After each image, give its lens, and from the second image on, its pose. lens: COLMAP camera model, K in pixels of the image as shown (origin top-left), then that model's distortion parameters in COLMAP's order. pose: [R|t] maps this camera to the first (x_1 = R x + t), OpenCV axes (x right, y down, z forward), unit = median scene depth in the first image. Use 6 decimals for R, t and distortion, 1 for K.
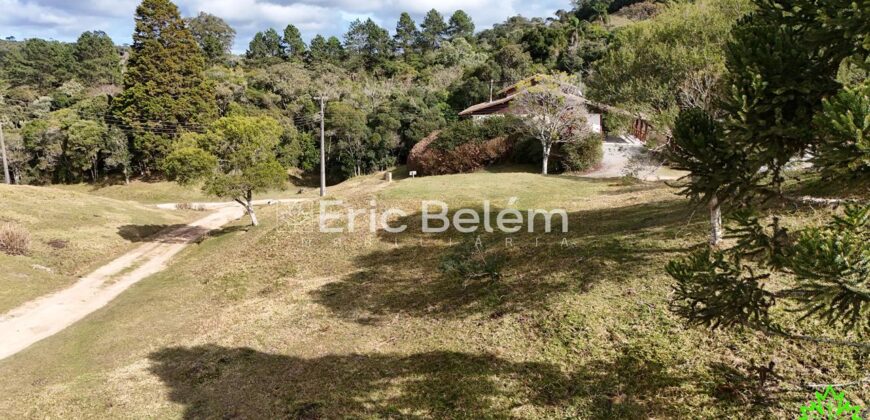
lens RADIAL K [[634.9, 0, 439.1], [0, 634.9, 214.8], [0, 0, 1]] dist [0.075835, -0.072988]
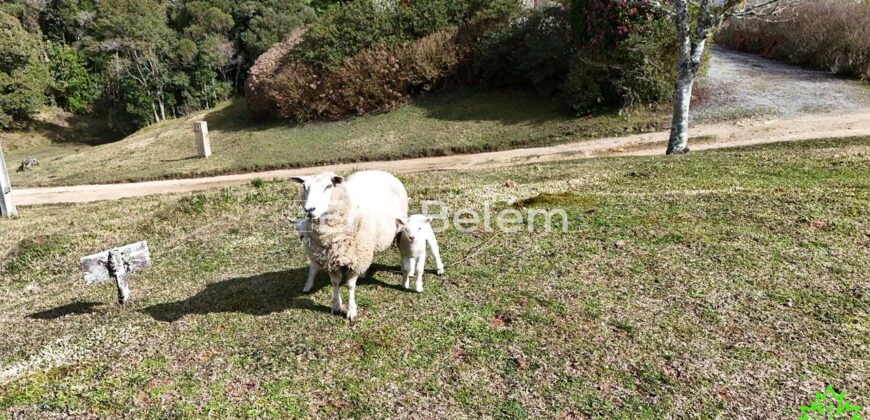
lens RADIAL K [[634.9, 0, 439.1], [0, 634.9, 214.8], [0, 0, 1]] dist [0.075835, -0.072988]
pose [[0.979649, -0.088492, 0.180161, -0.000573], [0.064259, 0.988600, 0.136166, -0.049014], [-0.190156, -0.121818, 0.974167, 0.483030]]
